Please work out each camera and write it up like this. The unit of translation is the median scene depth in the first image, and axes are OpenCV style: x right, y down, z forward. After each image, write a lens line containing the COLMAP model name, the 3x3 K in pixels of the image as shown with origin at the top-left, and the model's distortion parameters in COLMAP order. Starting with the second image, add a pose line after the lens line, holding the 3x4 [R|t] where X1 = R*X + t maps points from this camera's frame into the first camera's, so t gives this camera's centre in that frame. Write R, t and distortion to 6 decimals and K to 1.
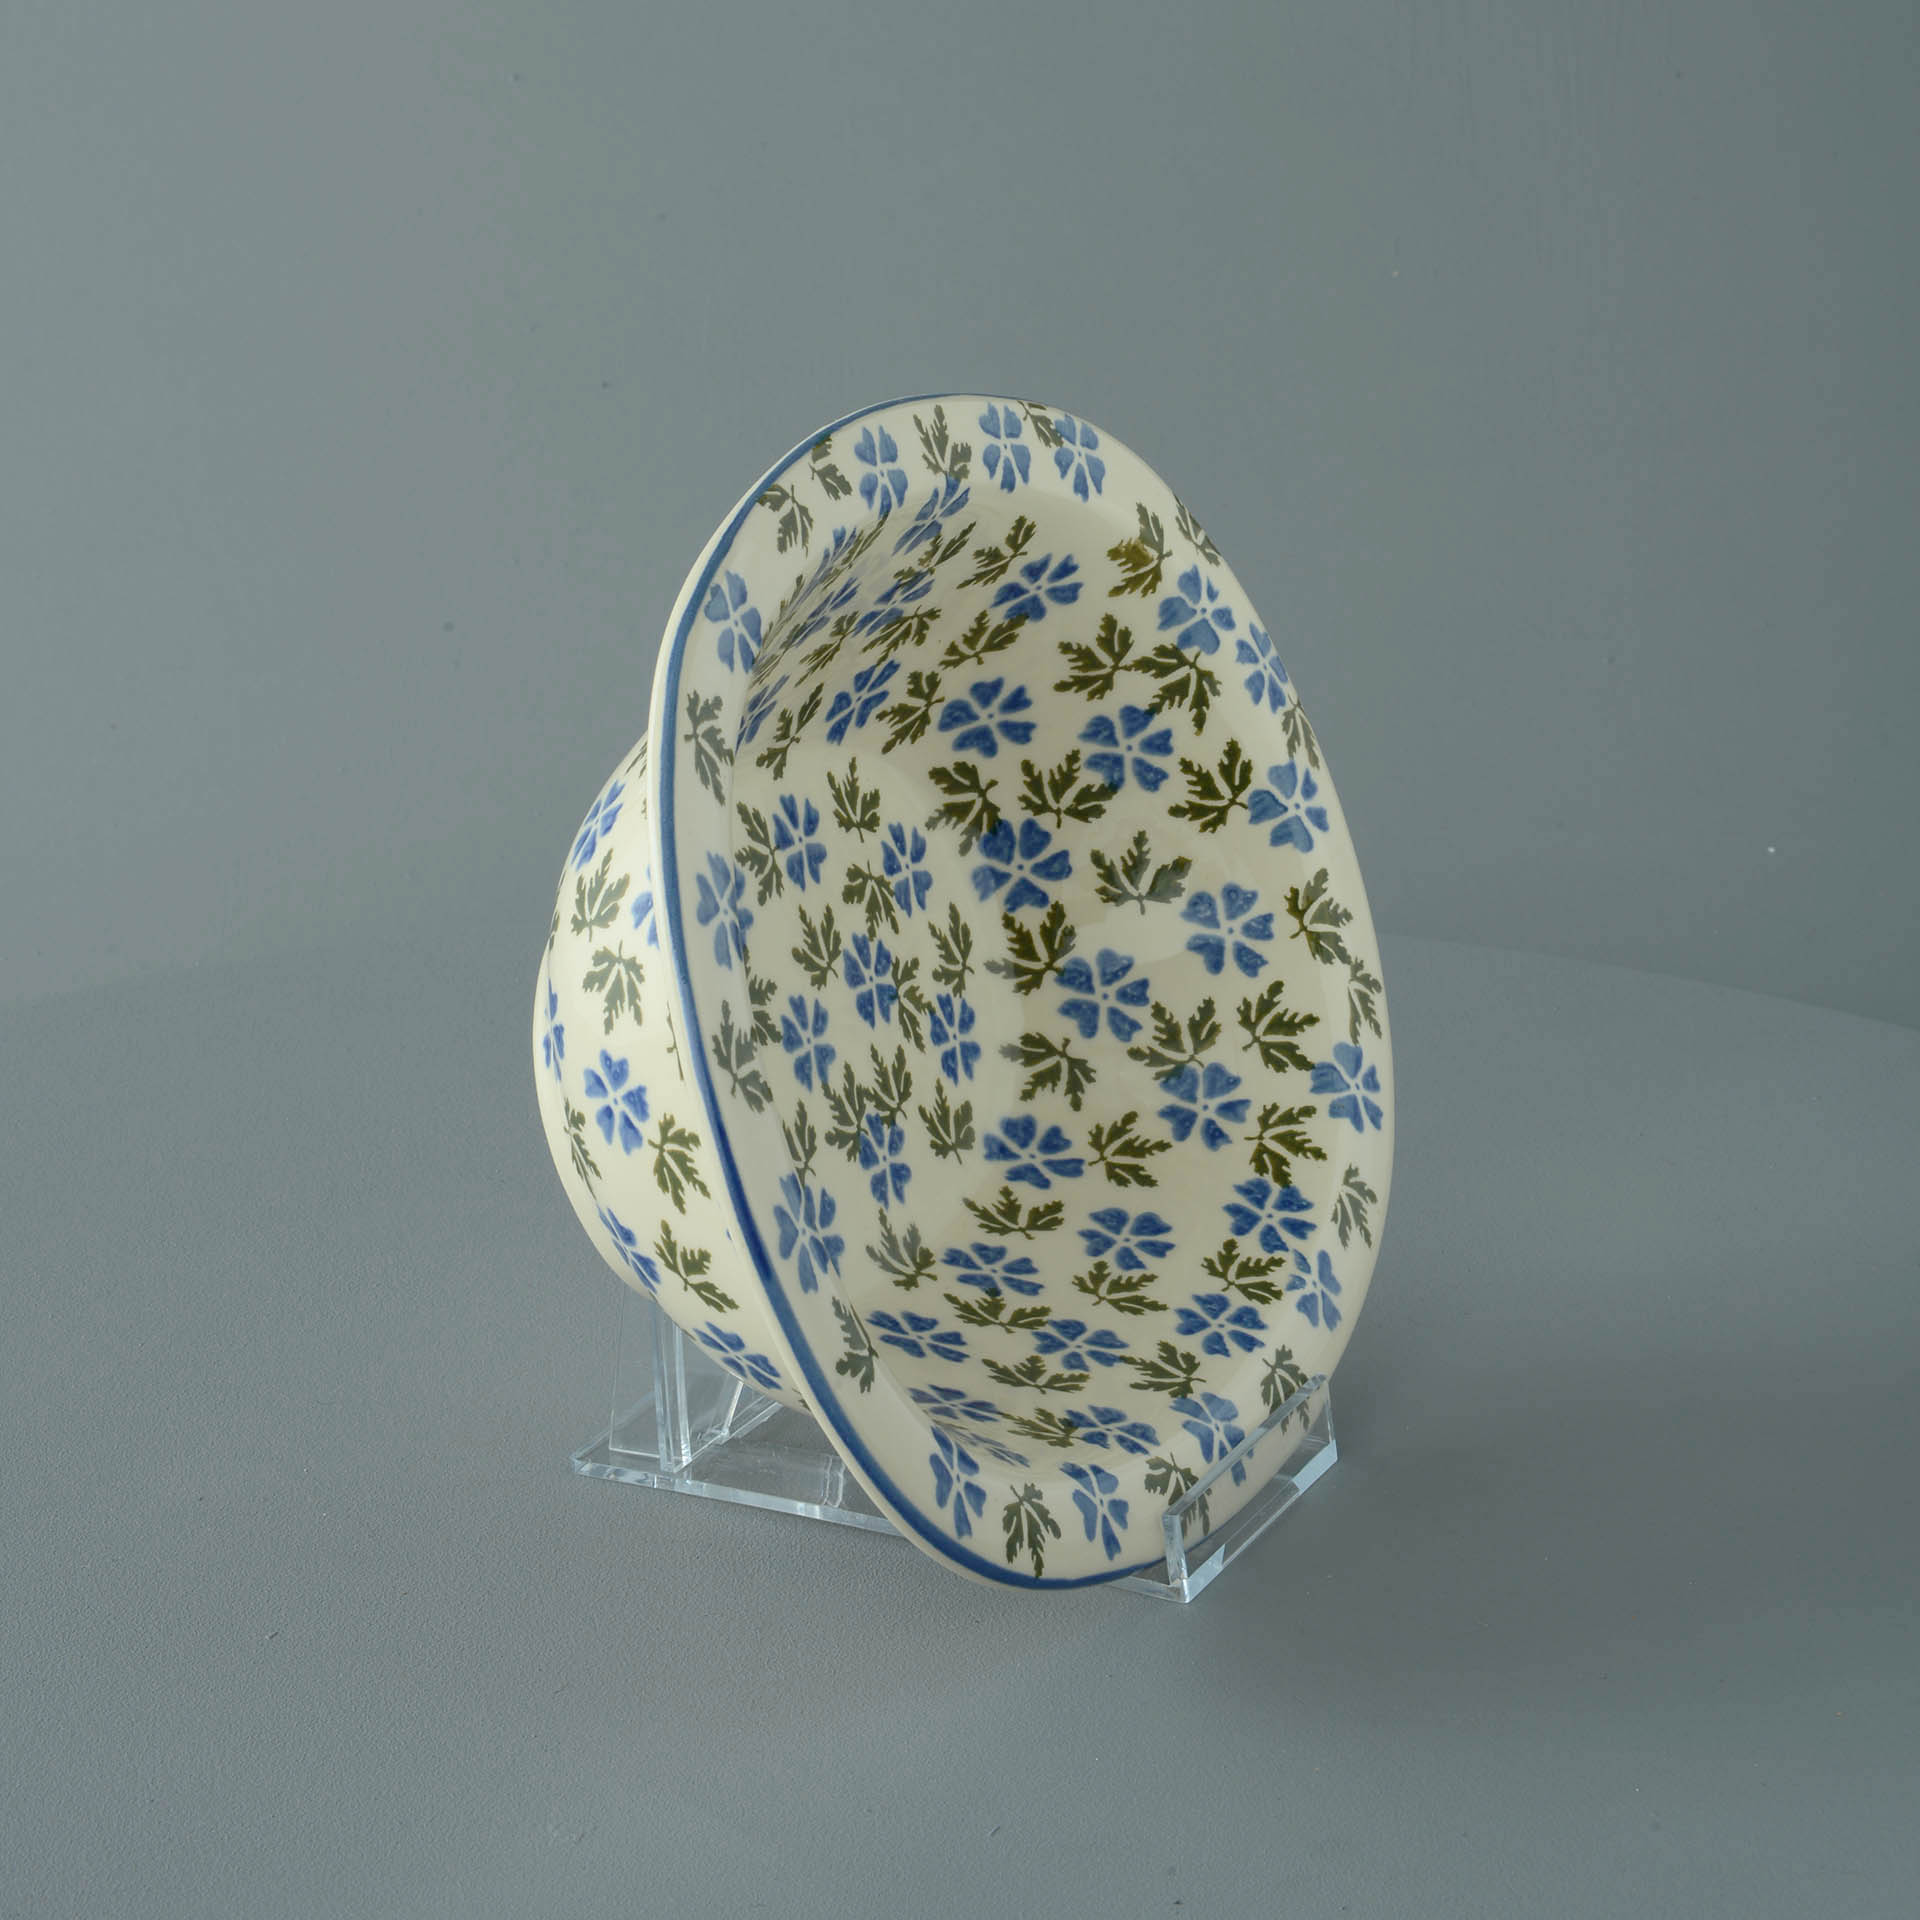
lens RADIAL K [[5750.5, 0, 959.2], [0, 5750.5, 959.0], [0, 0, 1]] dist [-0.482045, 0.000000]
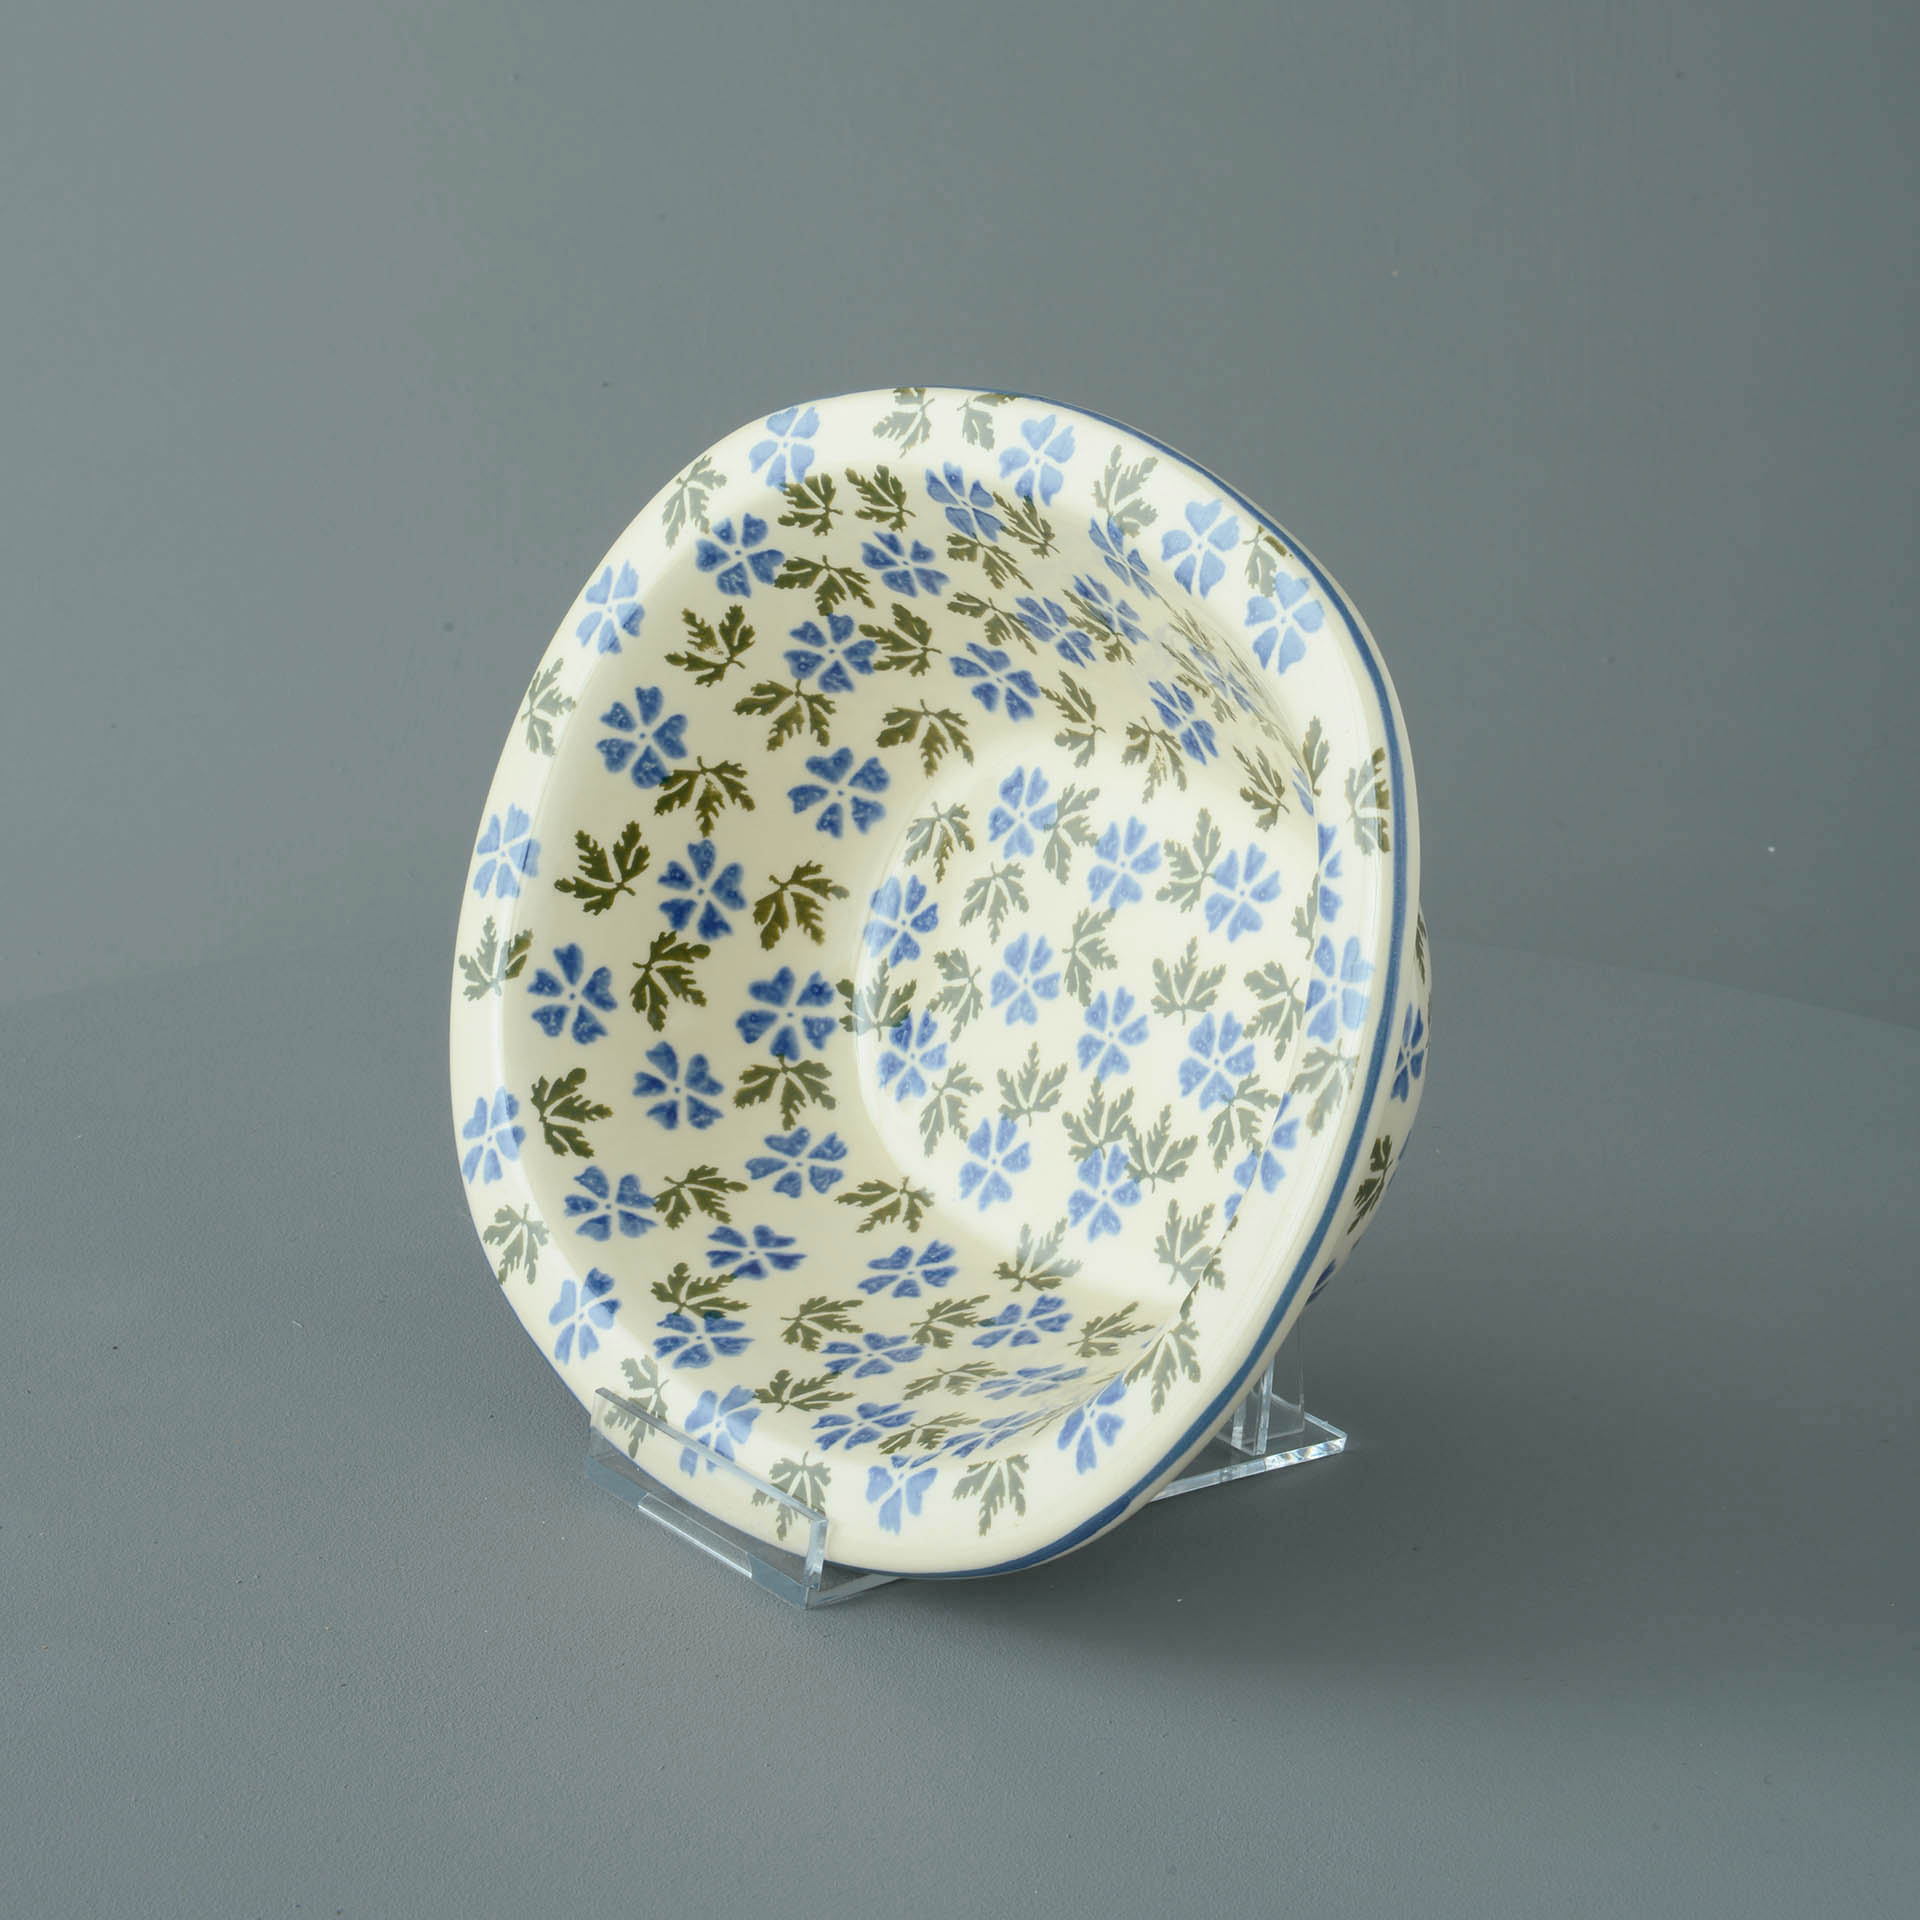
lens RADIAL K [[5750.5, 0, 959.8], [0, 5750.5, 960.0], [0, 0, 1]] dist [-0.482045, 0.000000]
pose [[-0.494307, 0.249671, -0.832662, 0.810537], [-0.292307, 0.854350, 0.429701, -0.415940], [0.818668, 0.455797, -0.349331, 1.306926]]
